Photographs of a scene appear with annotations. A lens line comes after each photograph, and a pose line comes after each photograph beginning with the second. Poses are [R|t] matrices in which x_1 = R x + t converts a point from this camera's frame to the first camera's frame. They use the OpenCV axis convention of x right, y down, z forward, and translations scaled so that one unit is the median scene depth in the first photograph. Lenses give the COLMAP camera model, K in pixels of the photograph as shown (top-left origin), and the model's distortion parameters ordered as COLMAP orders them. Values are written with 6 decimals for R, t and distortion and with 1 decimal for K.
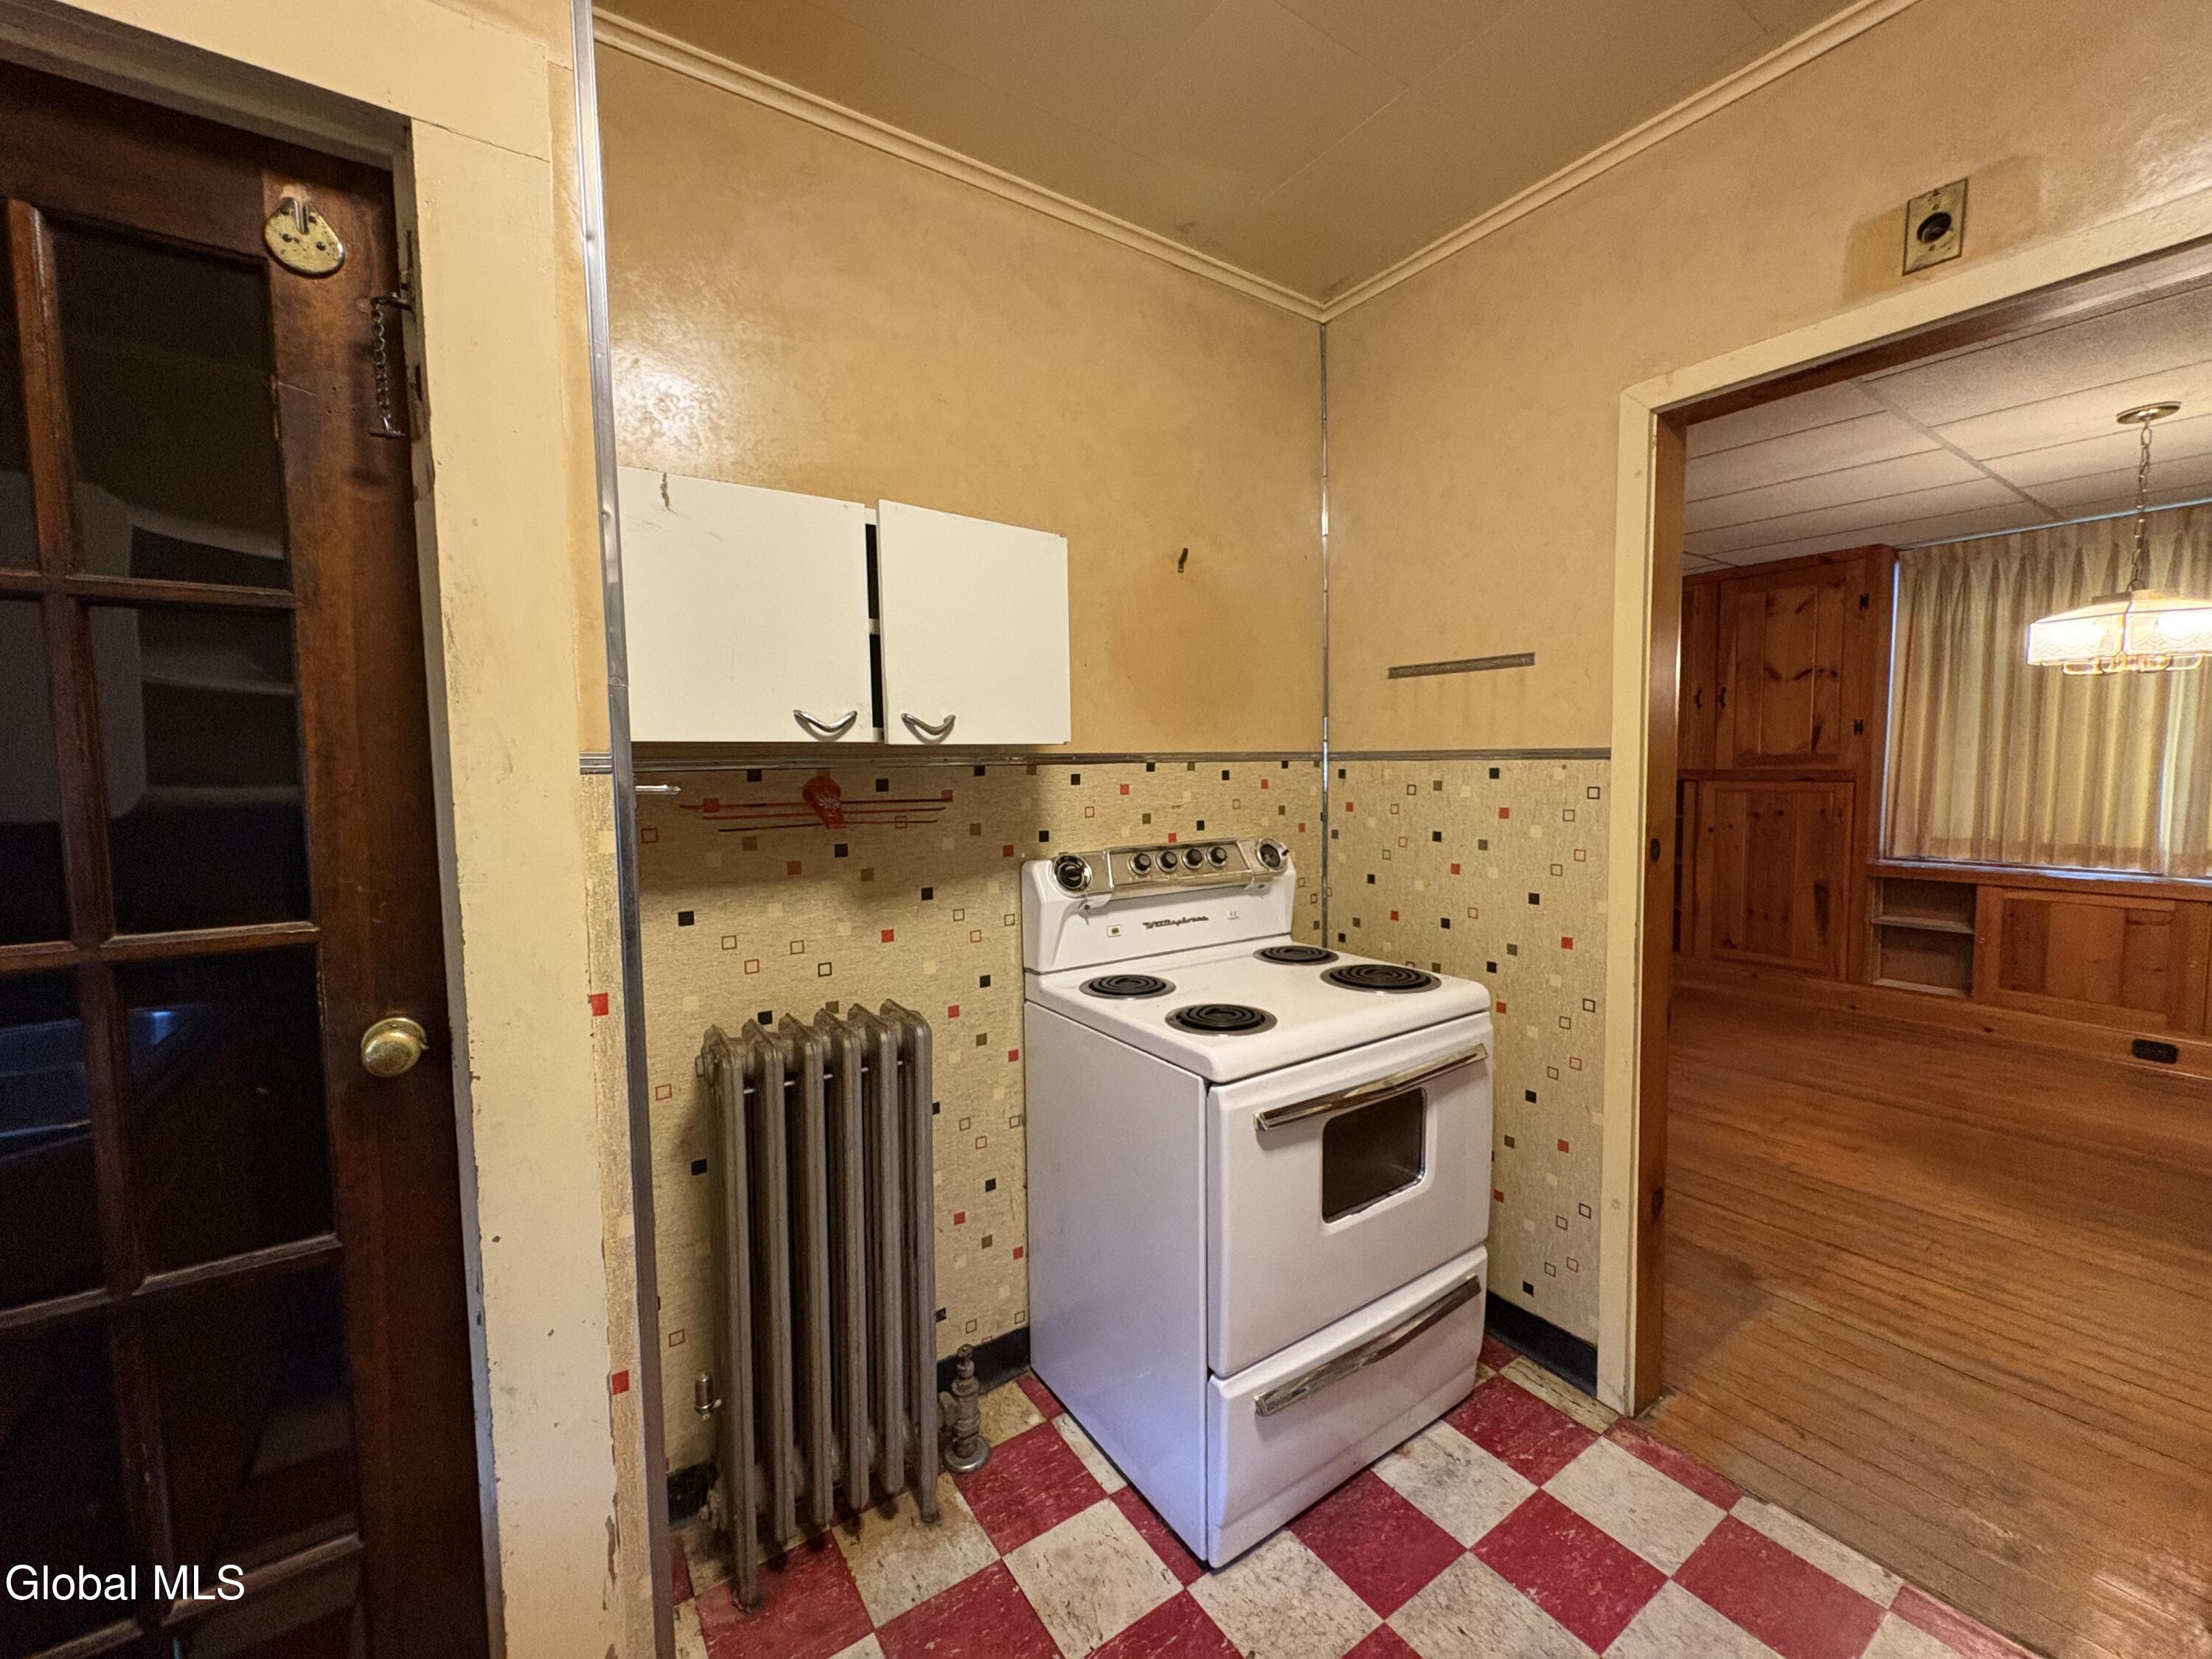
lens RADIAL K [[881.9, 0, 1117.3], [0, 881.9, 821.7], [0, 0, 1]] dist [0.000664, -0.000146]
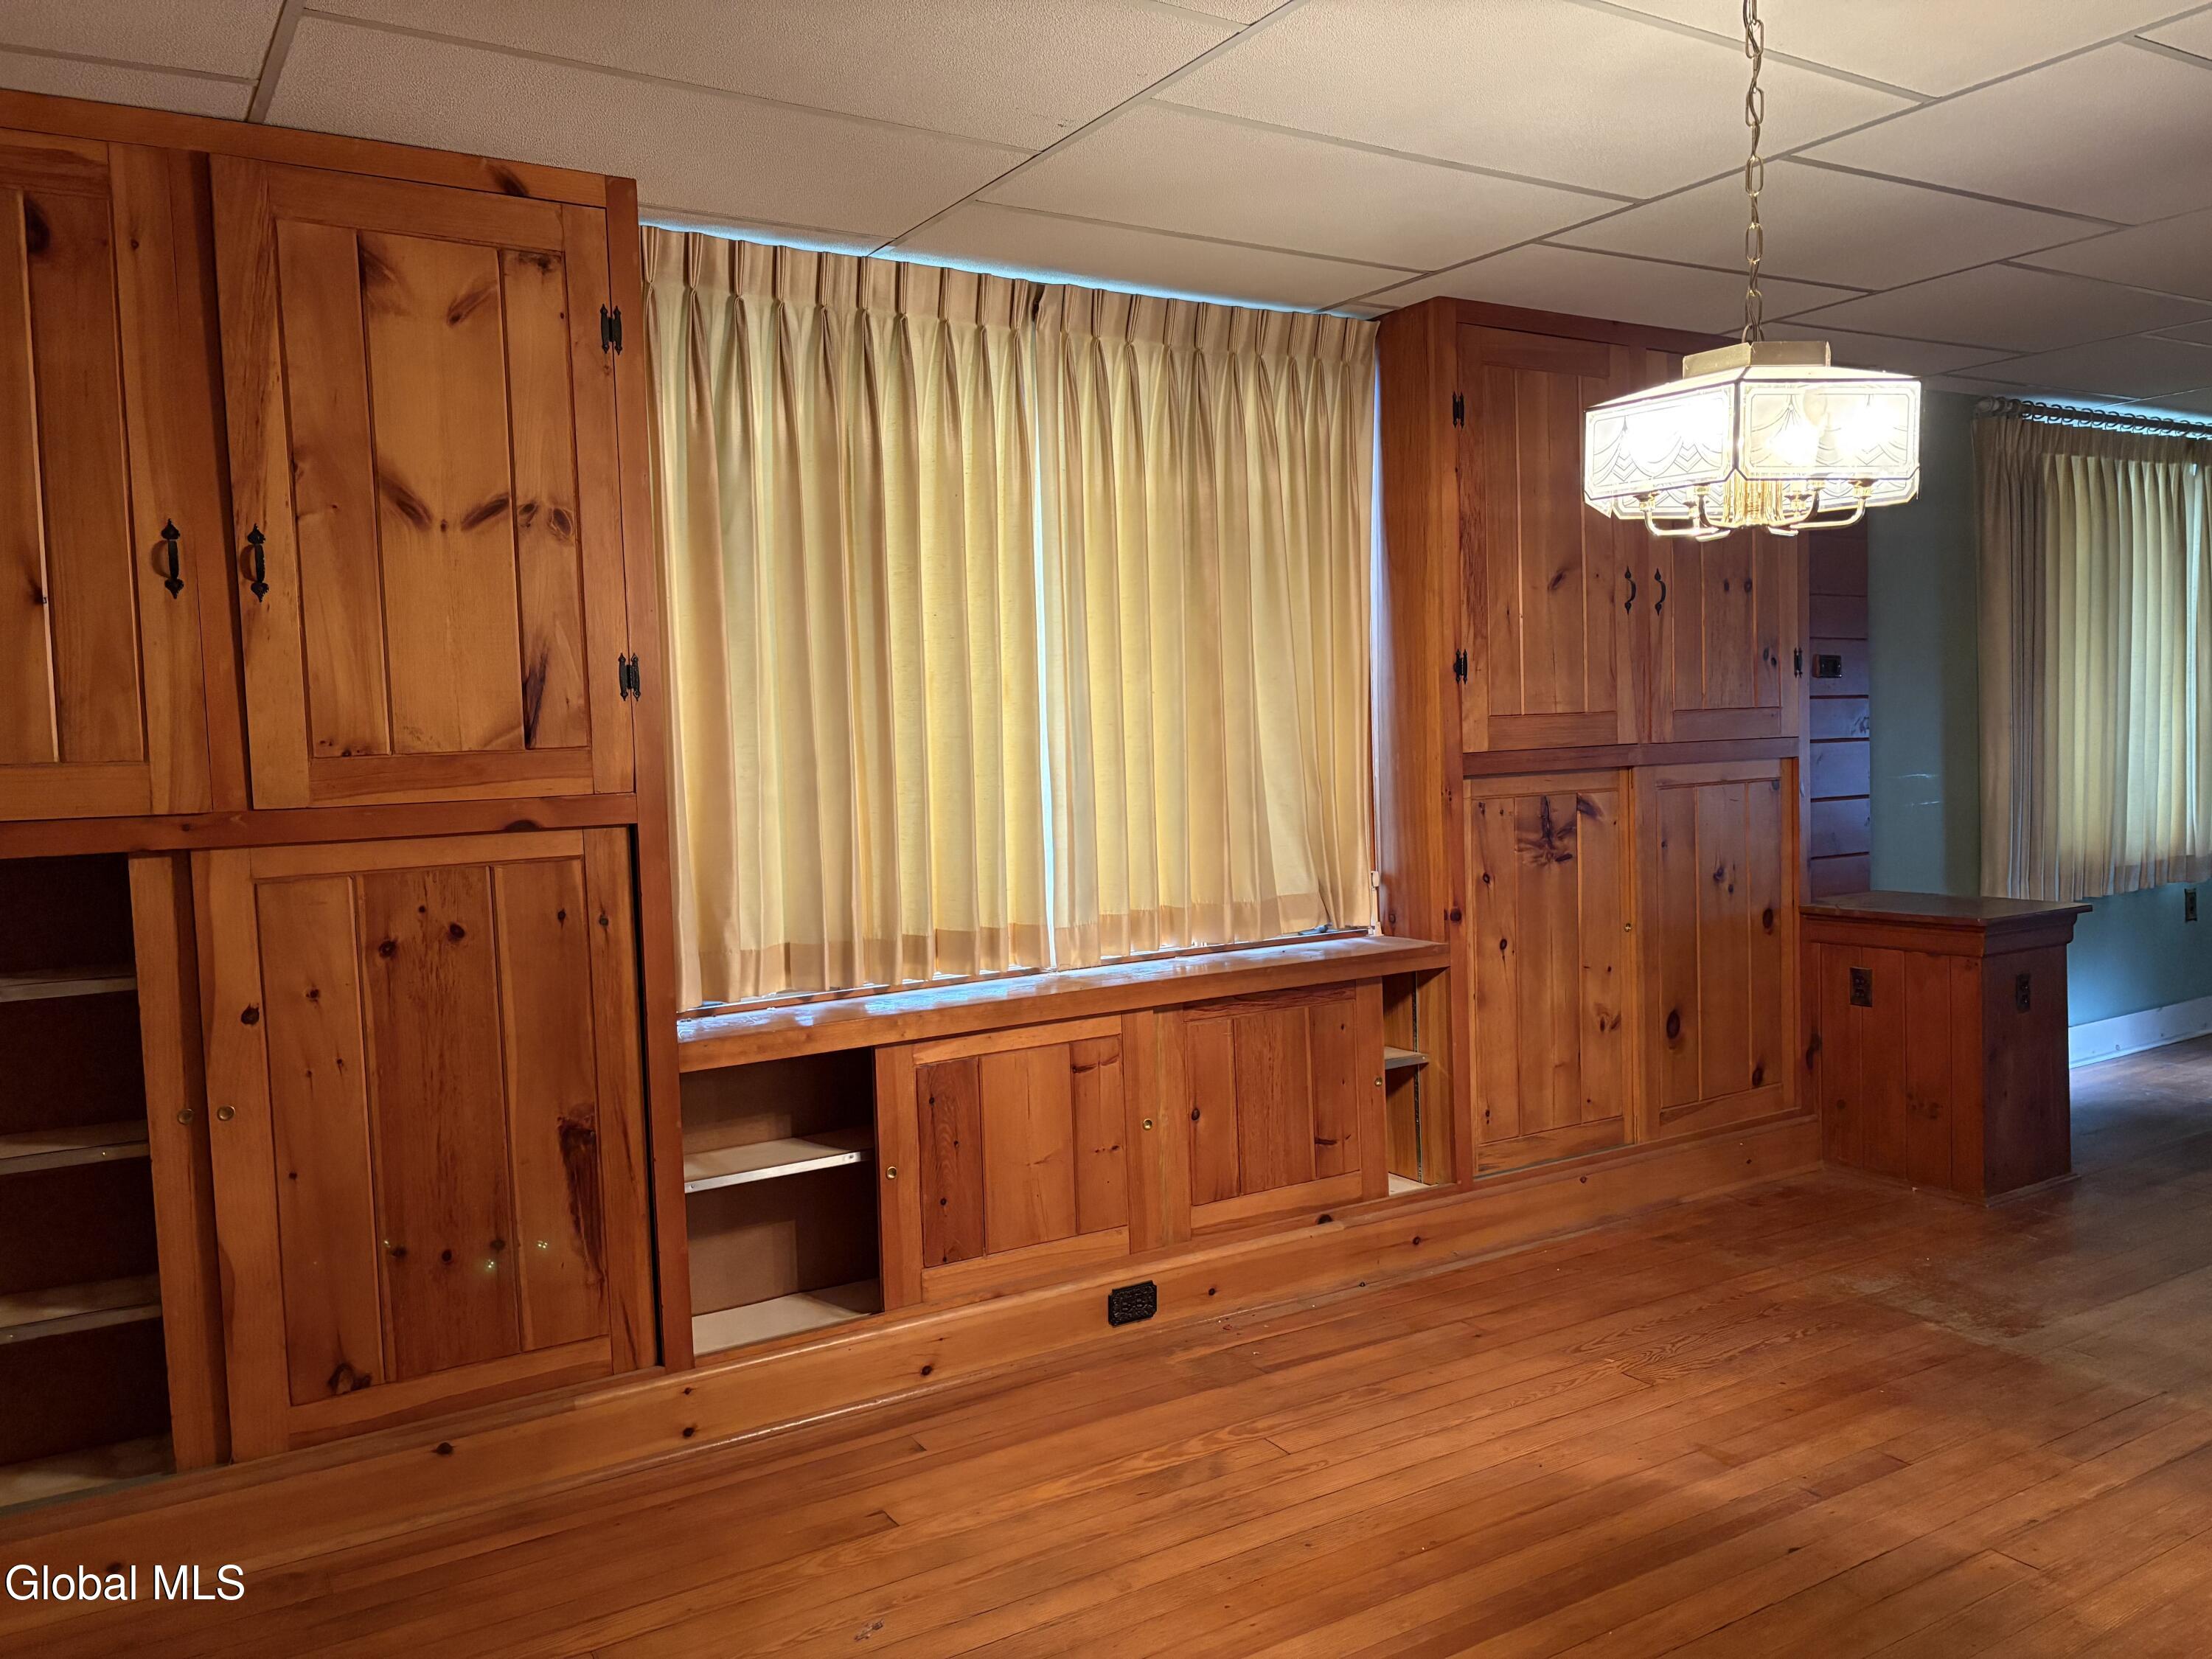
lens RADIAL K [[1661.7, 0, 1100.3], [0, 1661.7, 850.4], [0, 0, 1]] dist [0.039967, -0.037286]
pose [[0.053112, -0.056334, 0.996998, 0.160356], [0.098058, 0.993876, 0.050934, -0.051522], [-0.993762, 0.095059, 0.058311, 0.773476]]
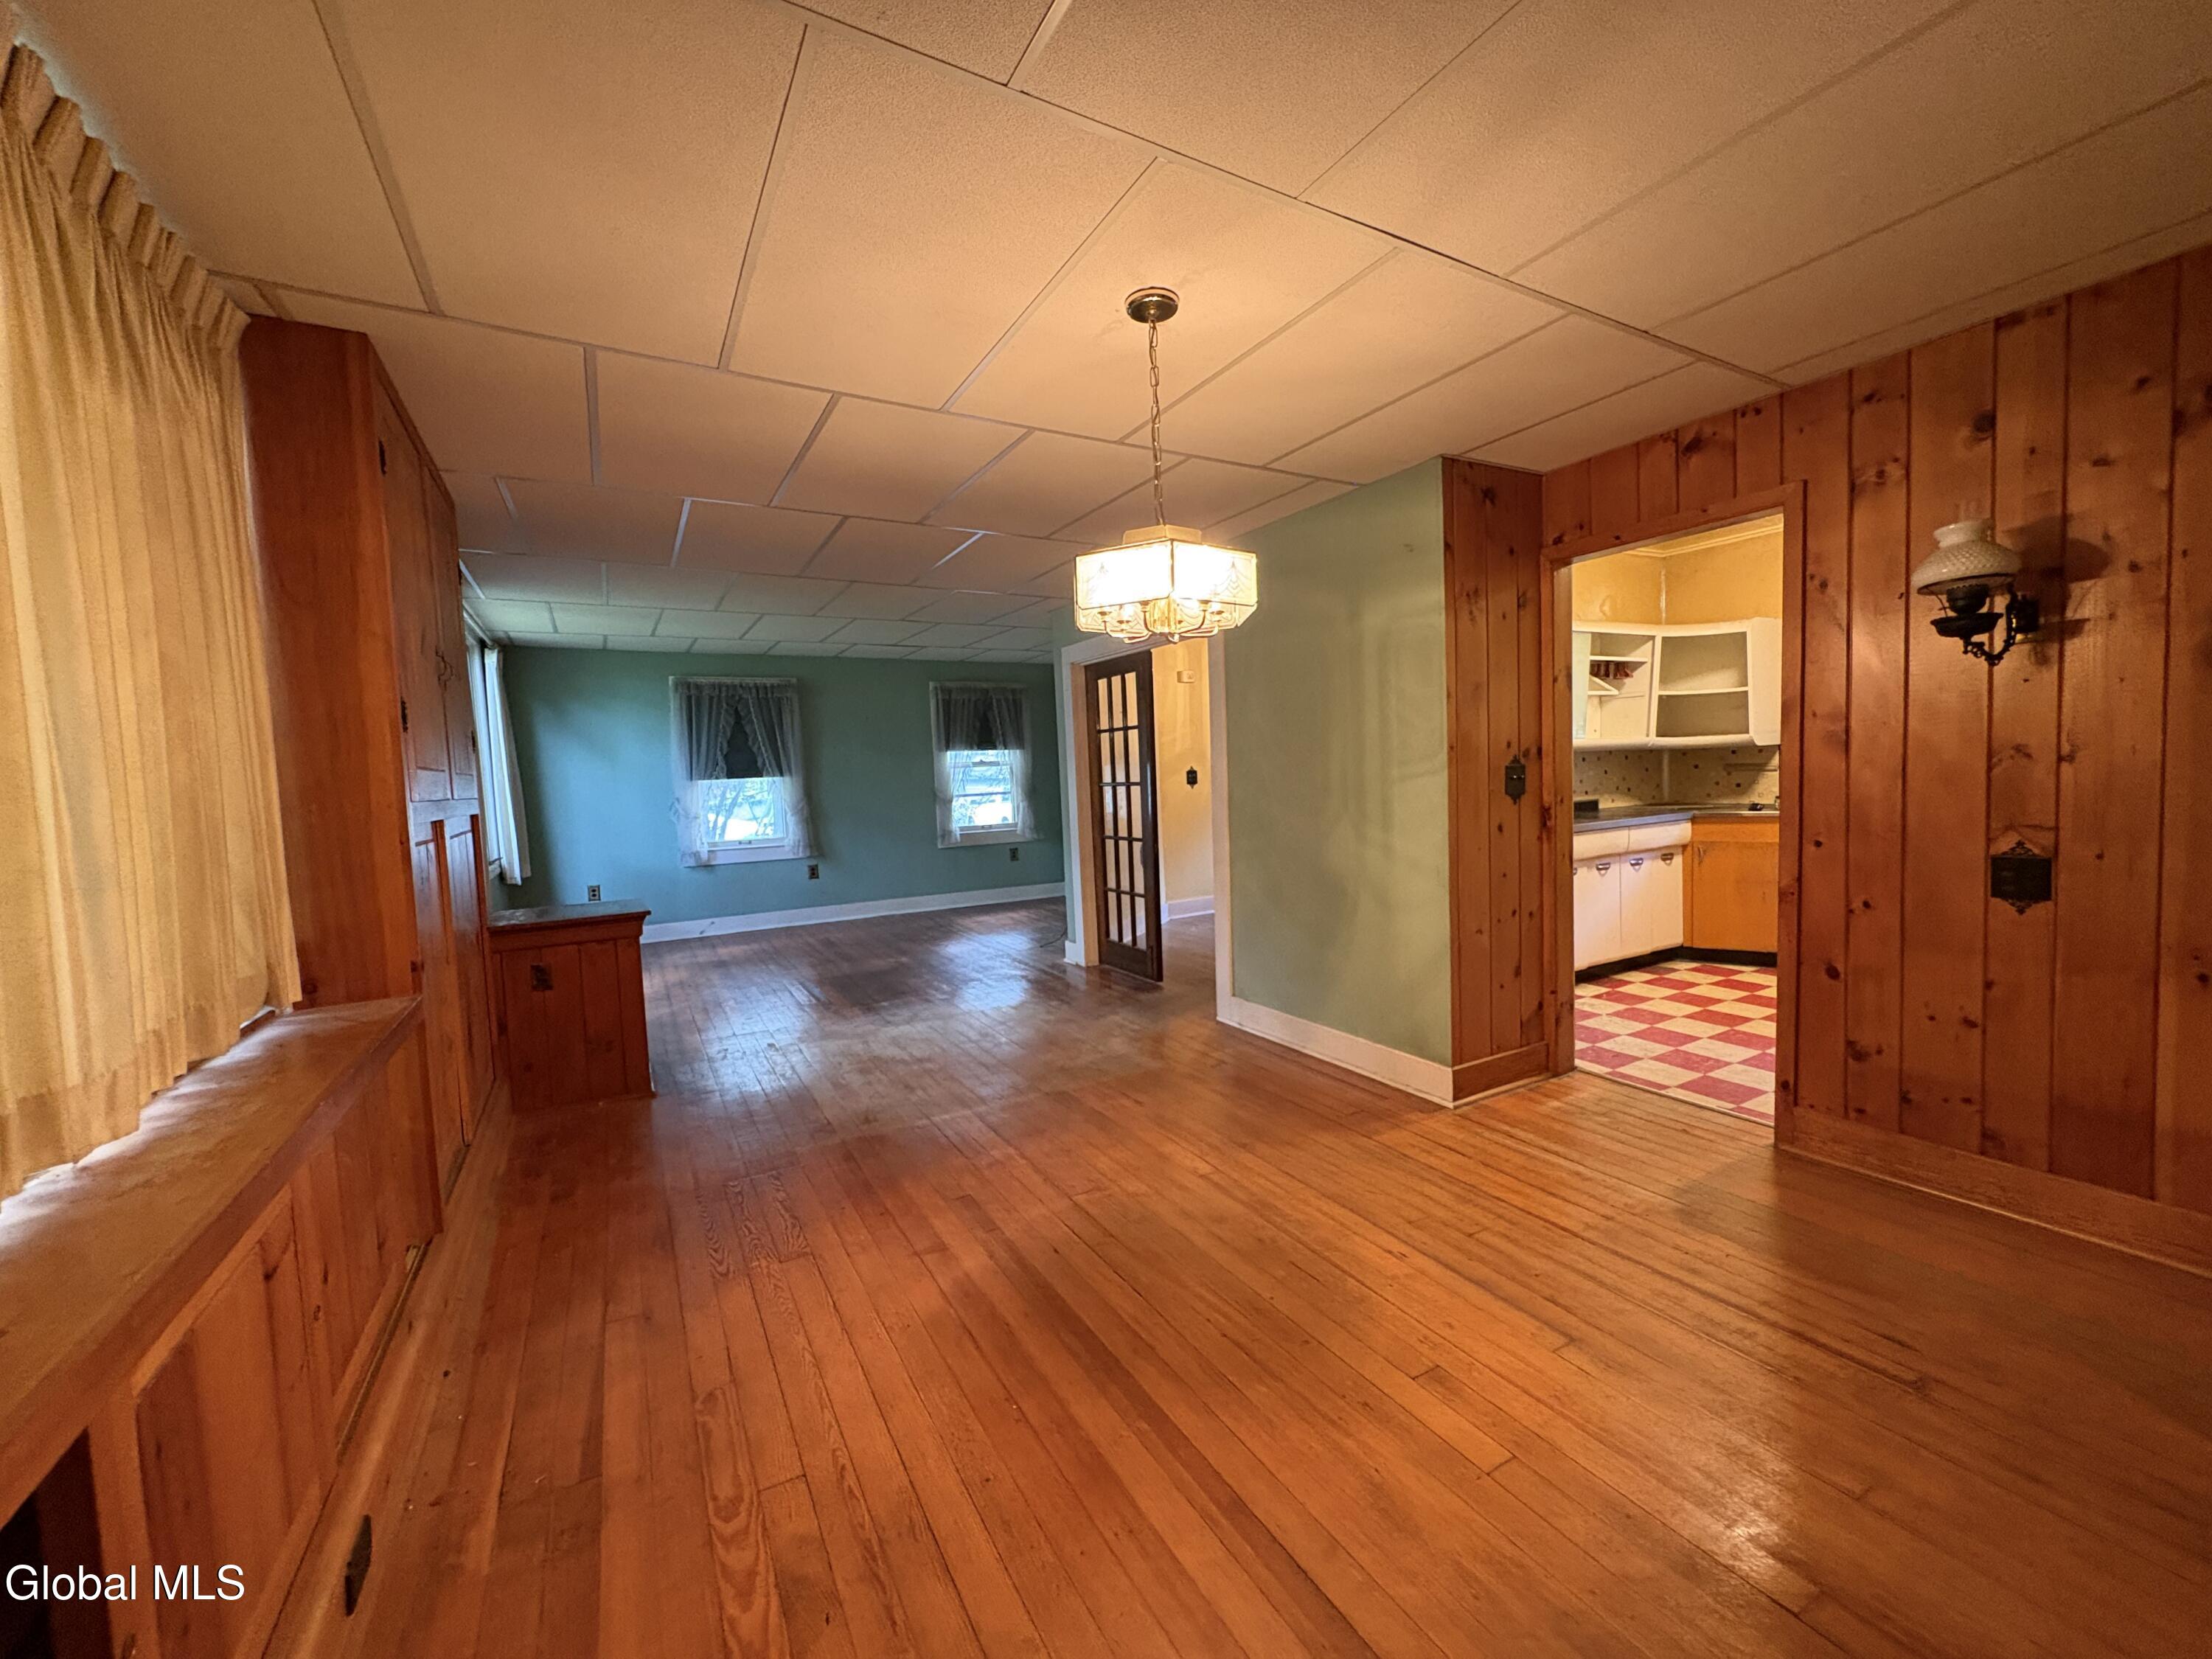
lens RADIAL K [[881.9, 0, 1103.5], [0, 881.9, 830.4], [0, 0, 1]] dist [0.000664, -0.000146]
pose [[-0.994145, 0.045252, 0.098126, 0.671820], [0.057637, 0.990188, 0.127298, -0.063189], [-0.091402, 0.132208, -0.986999, 1.074140]]
